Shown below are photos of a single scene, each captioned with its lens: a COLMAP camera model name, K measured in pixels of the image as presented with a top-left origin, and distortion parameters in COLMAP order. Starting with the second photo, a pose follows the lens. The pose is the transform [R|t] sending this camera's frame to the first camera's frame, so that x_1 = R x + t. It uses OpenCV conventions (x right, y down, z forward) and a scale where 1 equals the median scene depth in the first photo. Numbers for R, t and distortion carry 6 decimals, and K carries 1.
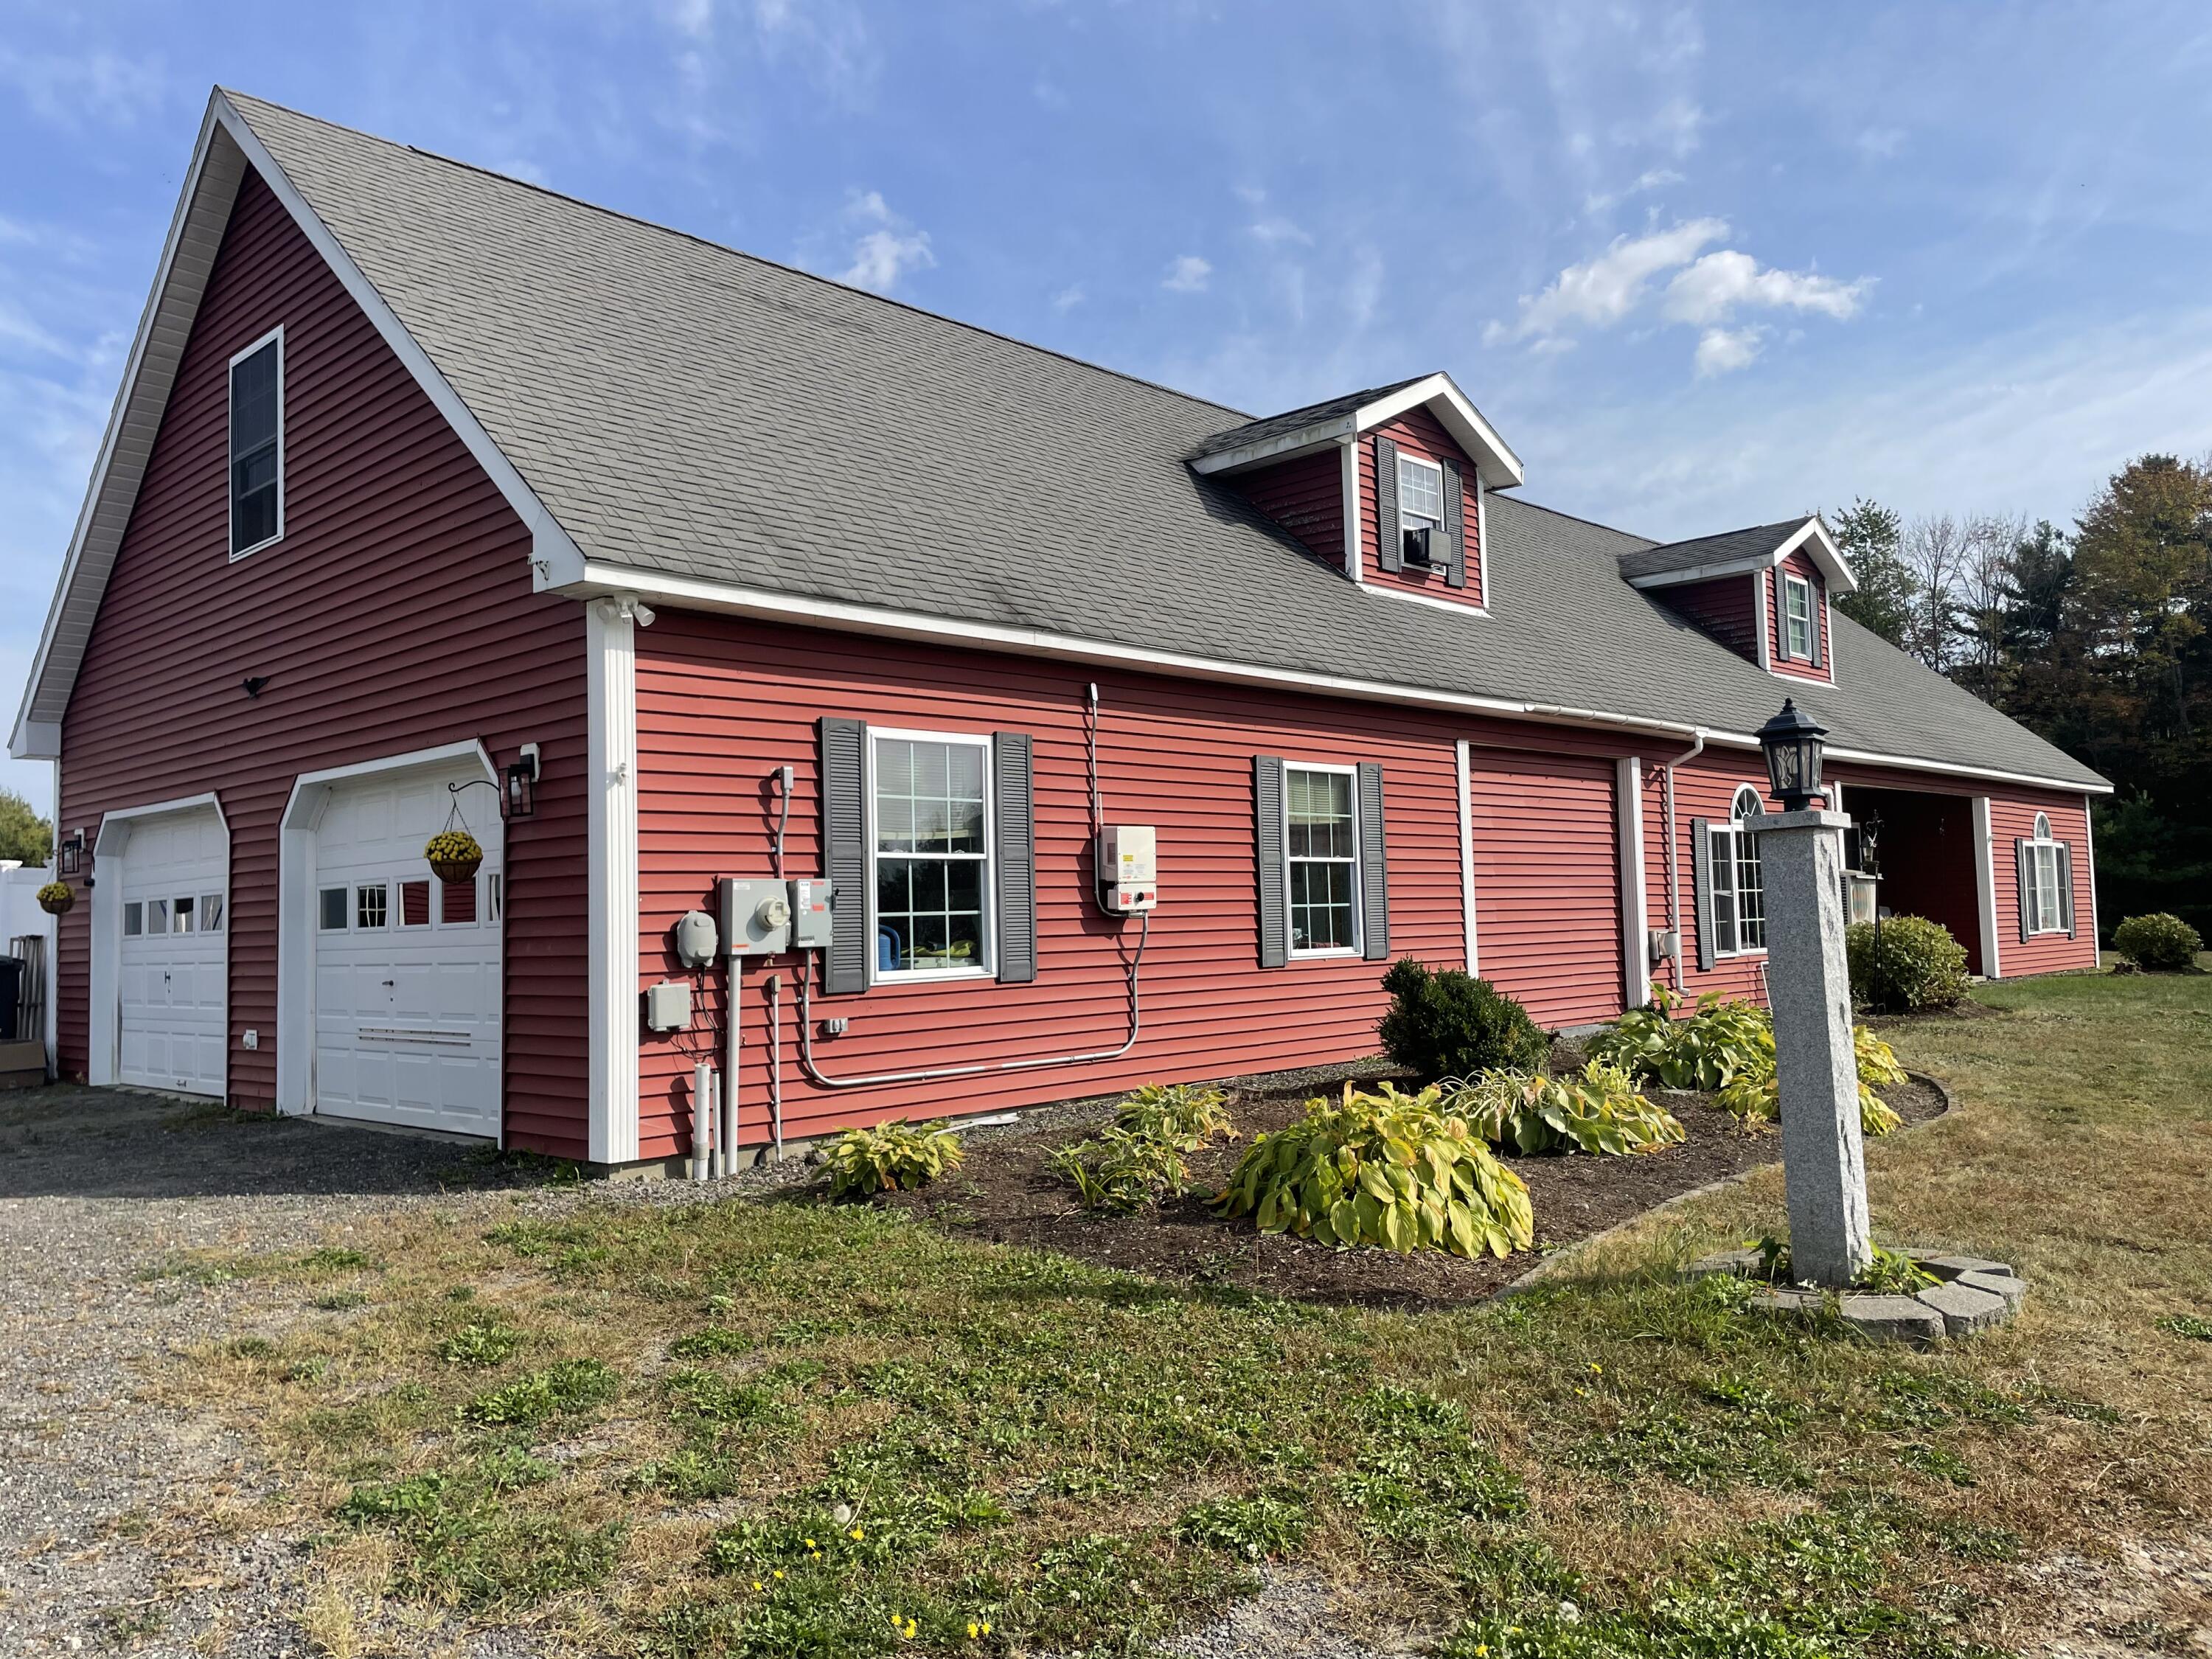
lens RADIAL K [[1714.4, 0, 1106.0], [0, 1714.4, 829.5], [0, 0, 1]] dist [0.000182, 0.000955]
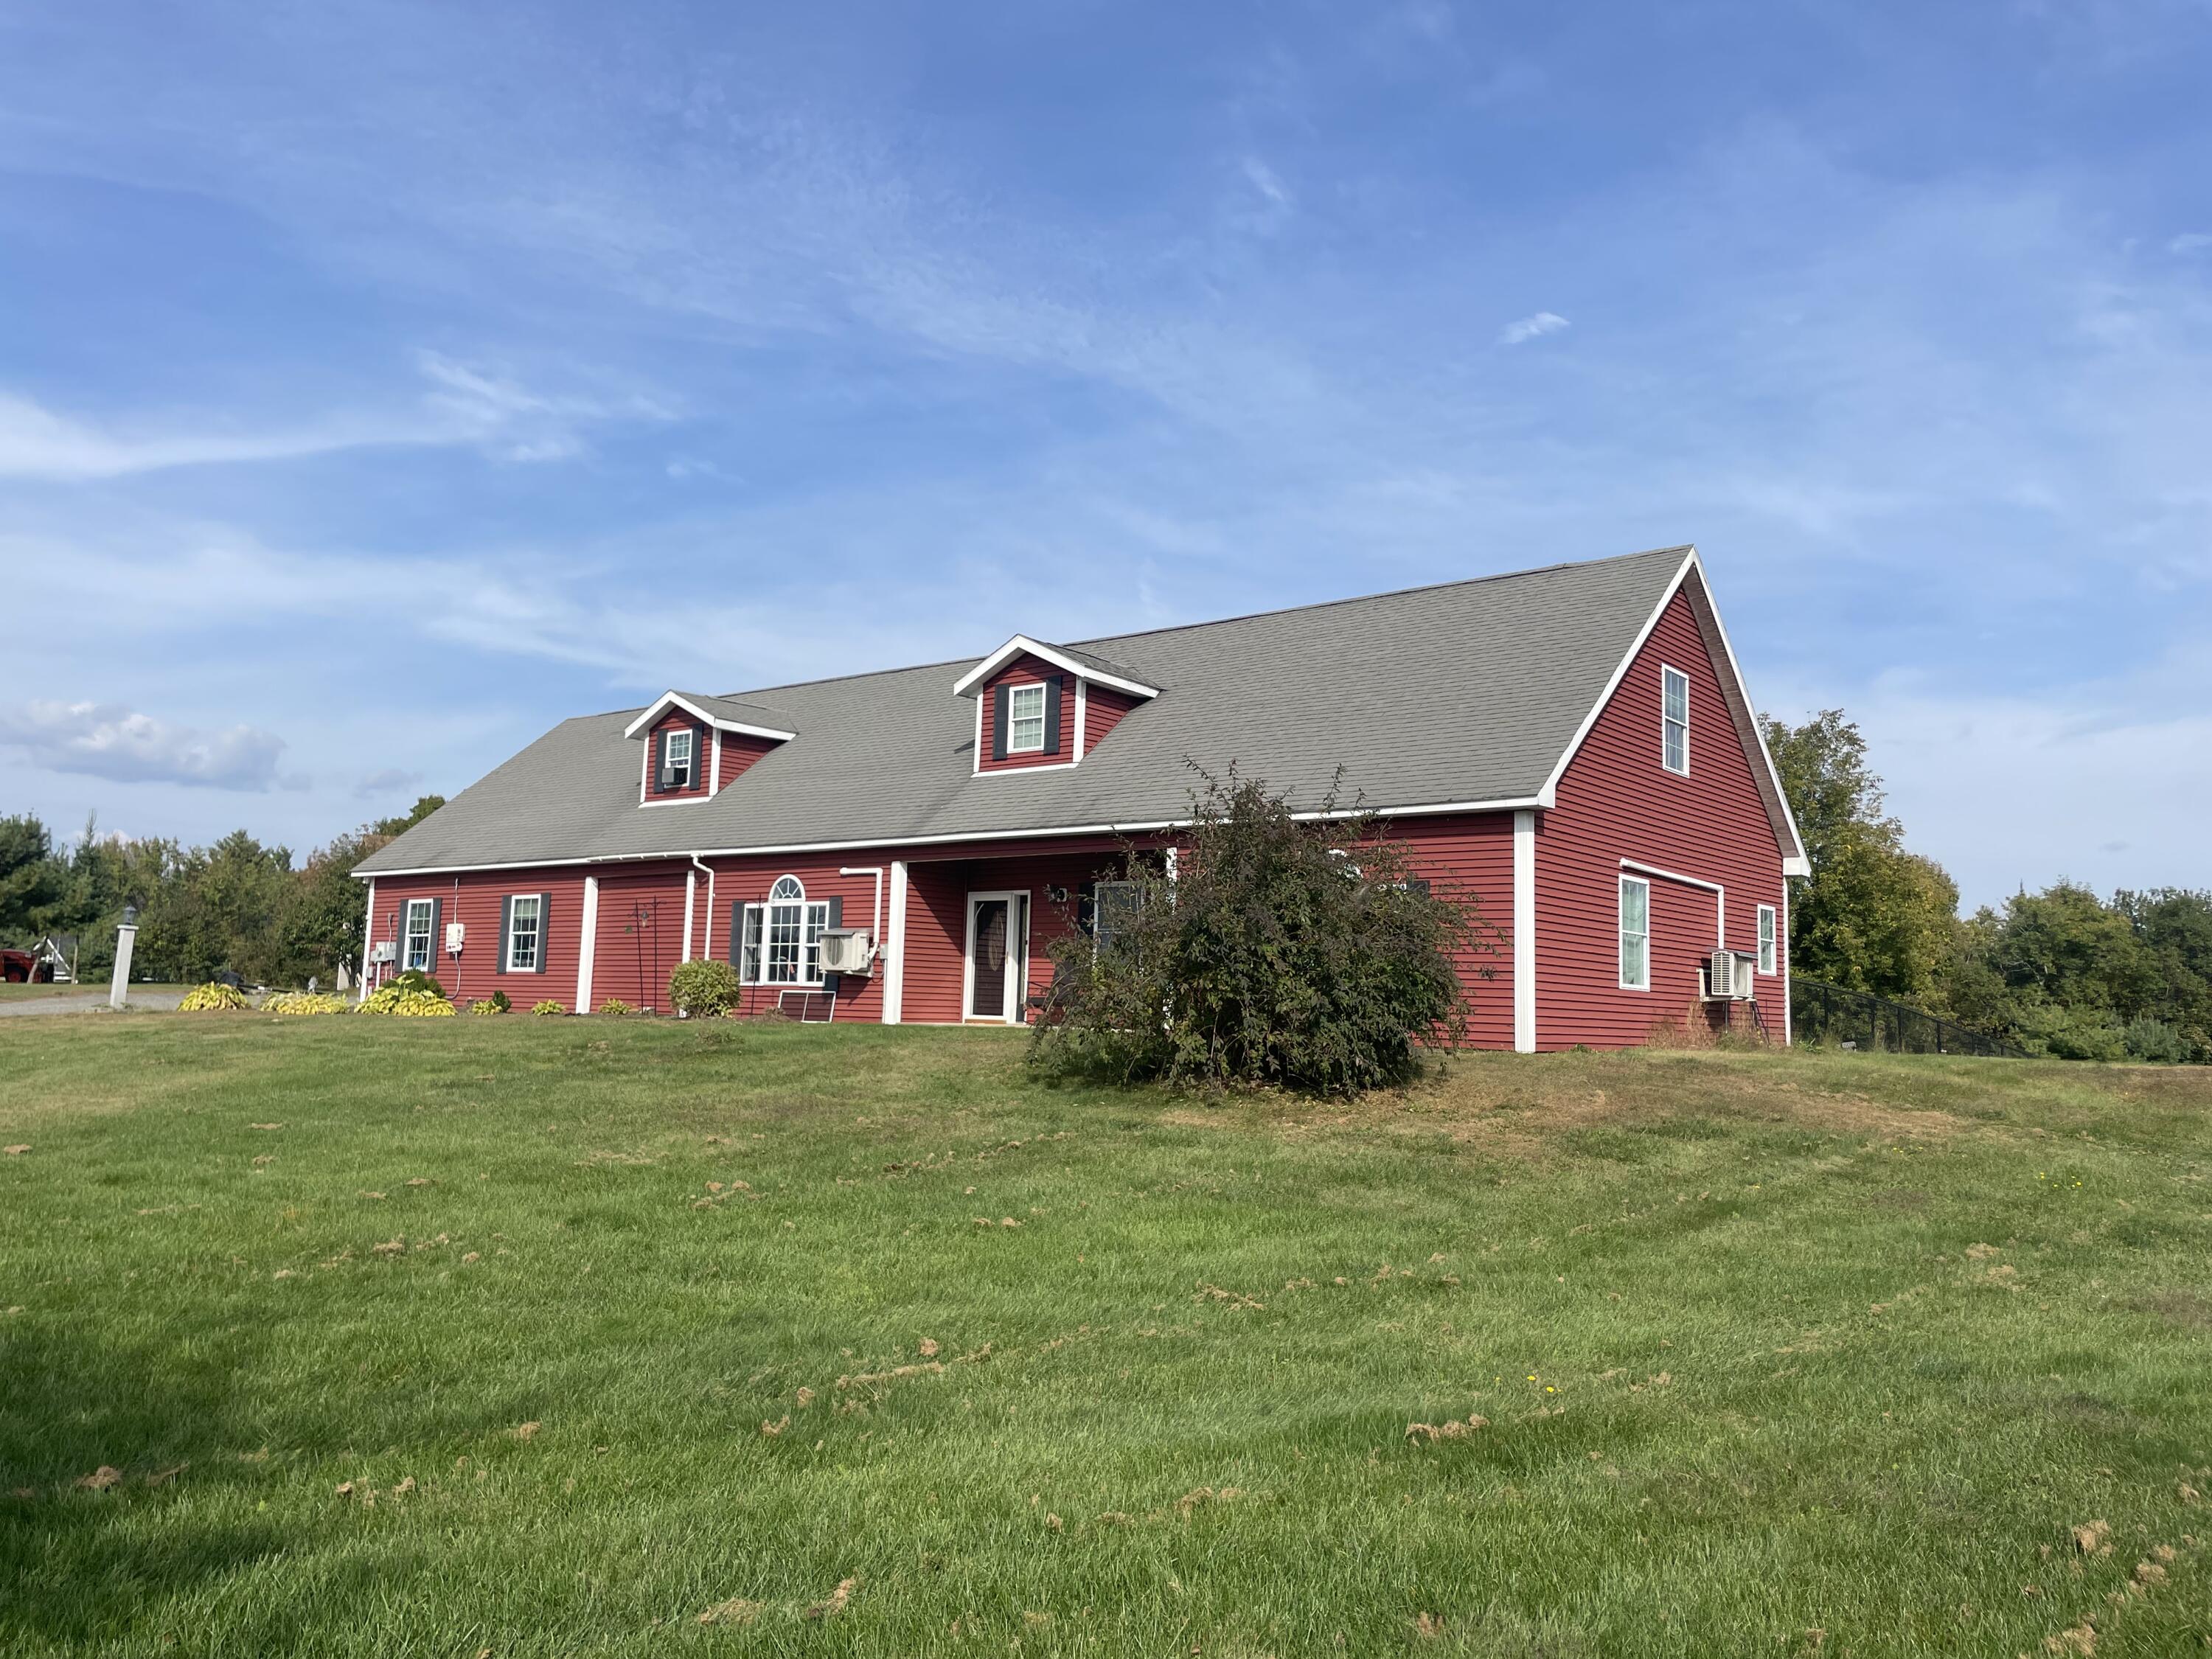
lens RADIAL K [[1714.4, 0, 1106.0], [0, 1714.4, 829.5], [0, 0, 1]] dist [0.000182, 0.000955]
pose [[0.056348, -0.083672, -0.994899, 2.756202], [0.022630, 0.996333, -0.082511, 0.095229], [0.998155, -0.017865, 0.058035, 1.732102]]
